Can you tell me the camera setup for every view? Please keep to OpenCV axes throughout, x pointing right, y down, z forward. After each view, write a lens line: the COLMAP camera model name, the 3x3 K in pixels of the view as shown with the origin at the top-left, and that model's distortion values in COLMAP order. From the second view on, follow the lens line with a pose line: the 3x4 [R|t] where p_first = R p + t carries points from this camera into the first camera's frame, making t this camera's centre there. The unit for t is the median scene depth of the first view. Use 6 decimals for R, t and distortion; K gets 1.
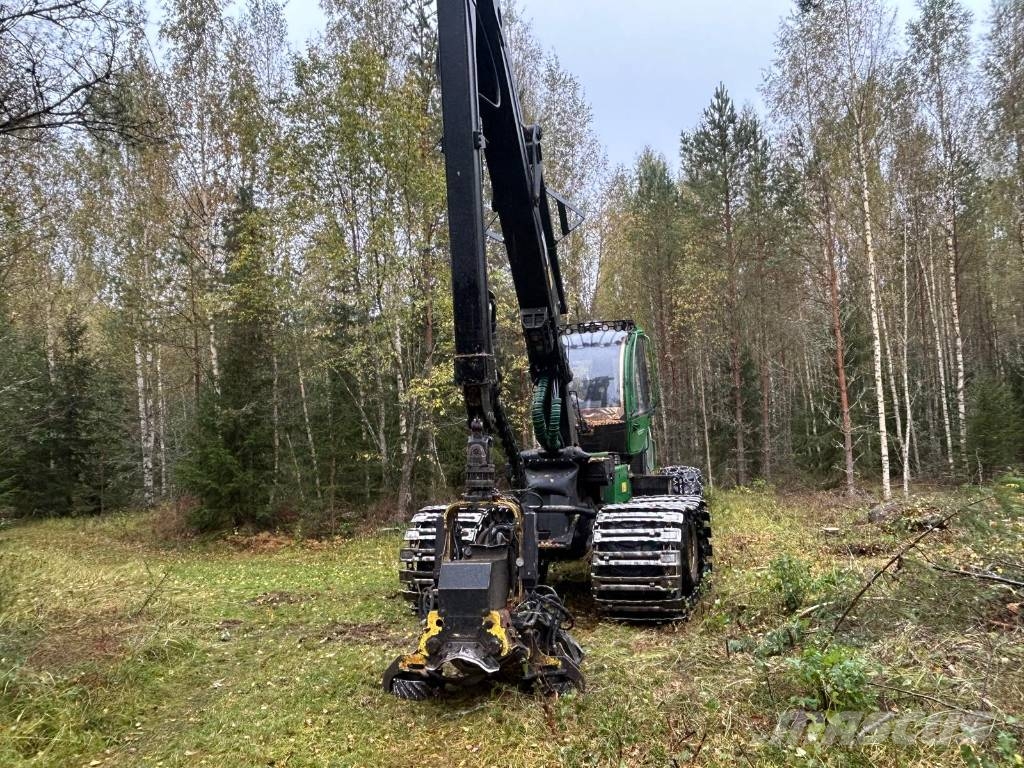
lens RADIAL K [[838.4, 0, 489.3], [0, 838.4, 372.4], [0, 0, 1]] dist [0.026032, -0.003911]
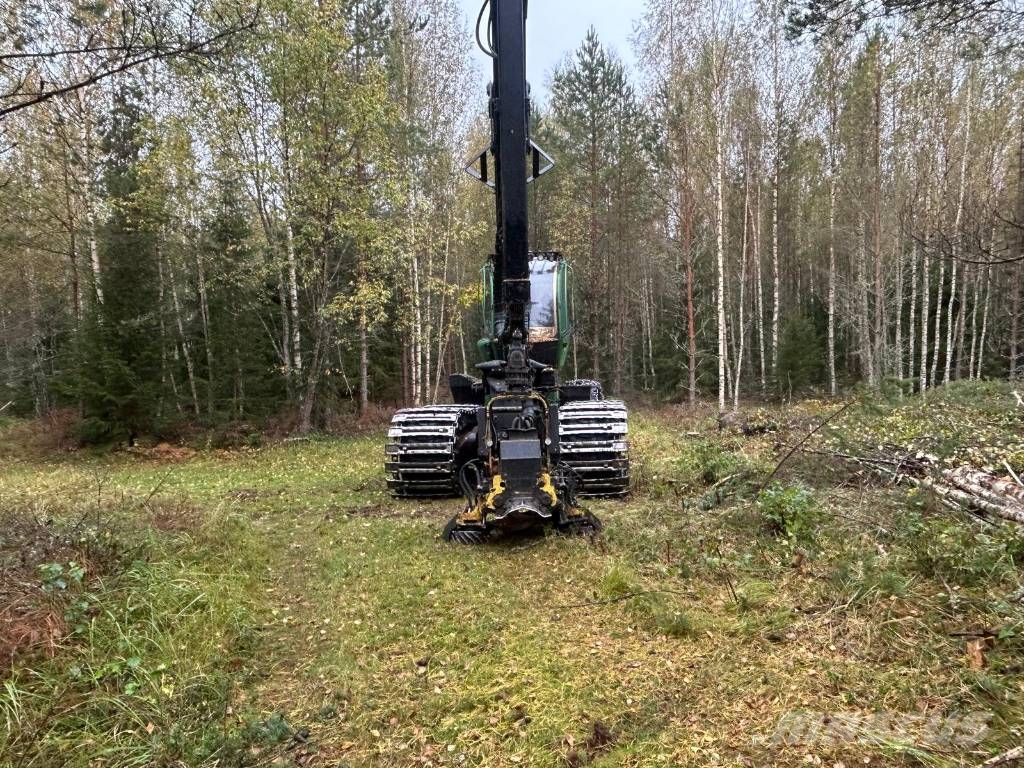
lens RADIAL K [[873.1, 0, 509.0], [0, 873.1, 379.7], [0, 0, 1]] dist [0.088096, -0.145986]
pose [[0.964663, 0.011232, 0.263246, -0.217553], [-0.036308, 0.995226, 0.090589, 0.005689], [-0.260972, -0.096946, 0.960466, -0.159227]]
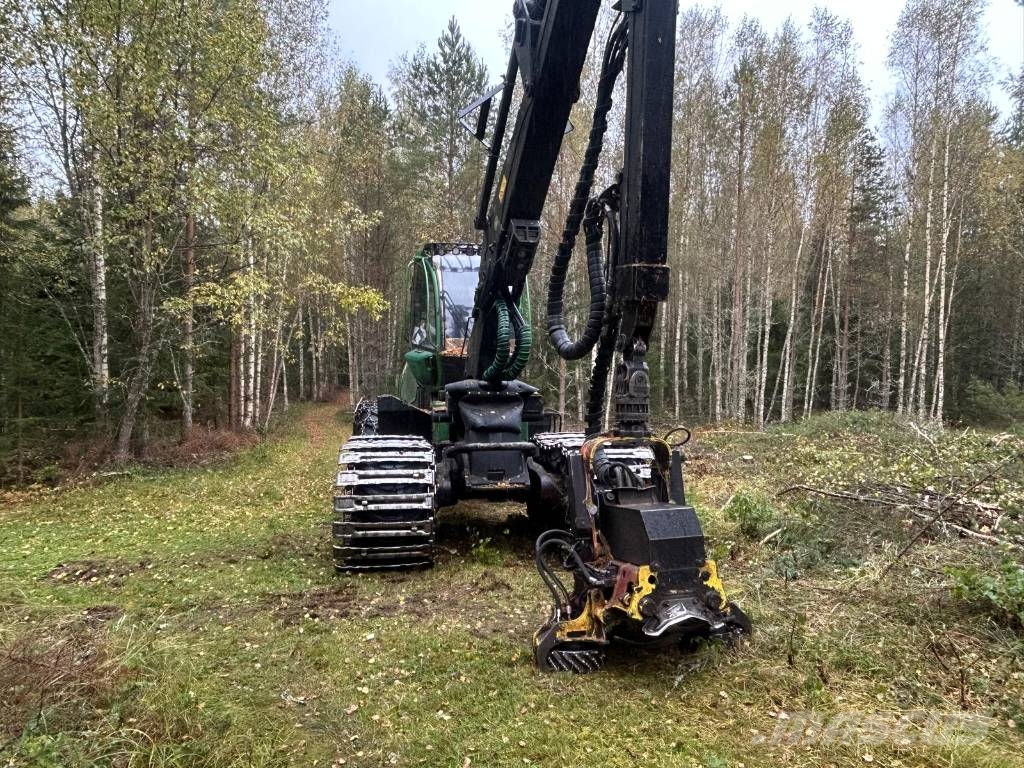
lens RADIAL K [[829.1, 0, 534.8], [0, 829.1, 382.6], [0, 0, 1]] dist [0.004923, -0.000118]
pose [[0.824830, 0.040484, 0.563929, -0.334115], [-0.086773, 0.994680, 0.055511, 0.034965], [-0.558682, -0.094721, 0.823956, 0.211371]]
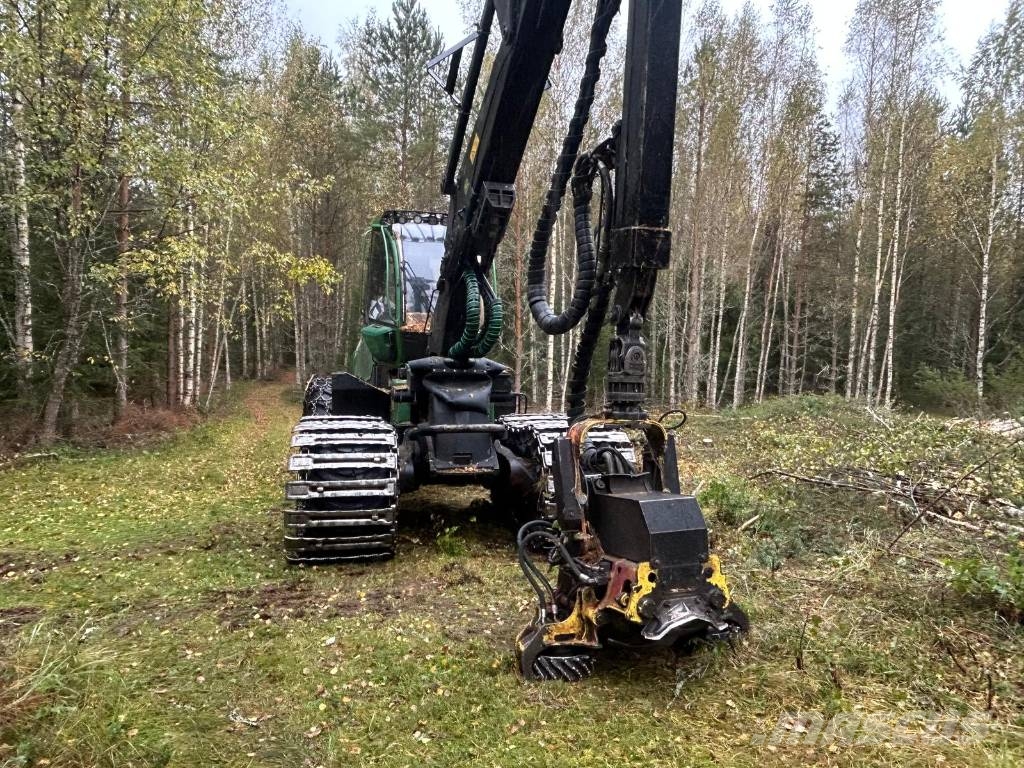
lens RADIAL K [[817.7, 0, 544.2], [0, 817.7, 388.0], [0, 0, 1]] dist [0.004761, -0.010257]
pose [[0.777474, 0.032937, 0.628053, -0.318822], [-0.103116, 0.991789, 0.075636, 0.043850], [-0.620405, -0.123567, 0.774486, 0.269717]]
